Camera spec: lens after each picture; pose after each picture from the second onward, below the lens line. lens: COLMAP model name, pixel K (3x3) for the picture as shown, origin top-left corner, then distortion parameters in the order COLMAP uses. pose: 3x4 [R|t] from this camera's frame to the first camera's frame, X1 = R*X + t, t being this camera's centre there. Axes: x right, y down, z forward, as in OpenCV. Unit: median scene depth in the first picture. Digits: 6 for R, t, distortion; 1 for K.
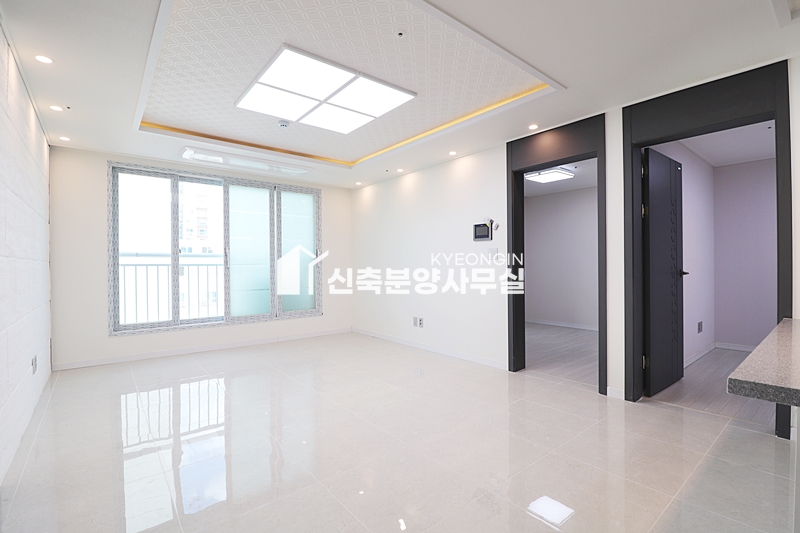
lens RADIAL K [[371.4, 0, 403.1], [0, 371.4, 266.8], [0, 0, 1]] dist [0.001504, -0.000031]
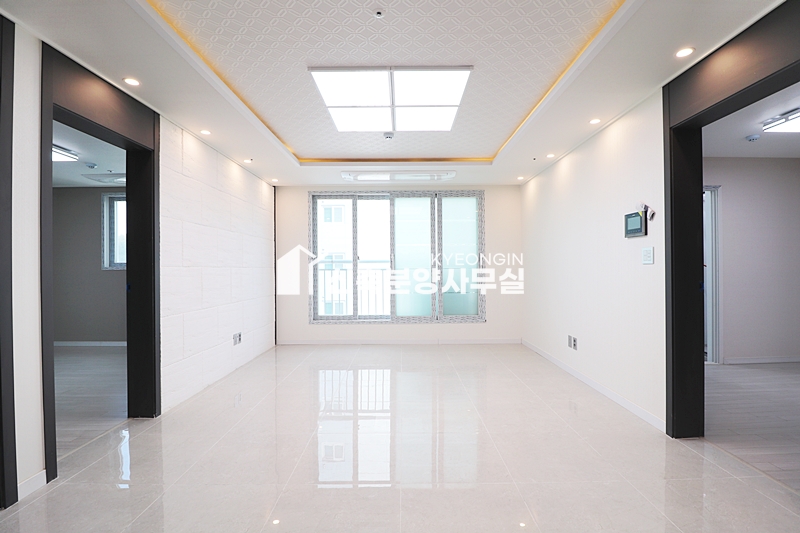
lens RADIAL K [[371.4, 0, 403.1], [0, 371.4, 266.8], [0, 0, 1]] dist [0.001504, -0.000031]
pose [[0.772046, -0.001105, -0.635565, 0.265835], [-0.002142, 0.999988, -0.004342, -0.008659], [0.635563, 0.004714, 0.772035, 0.158717]]
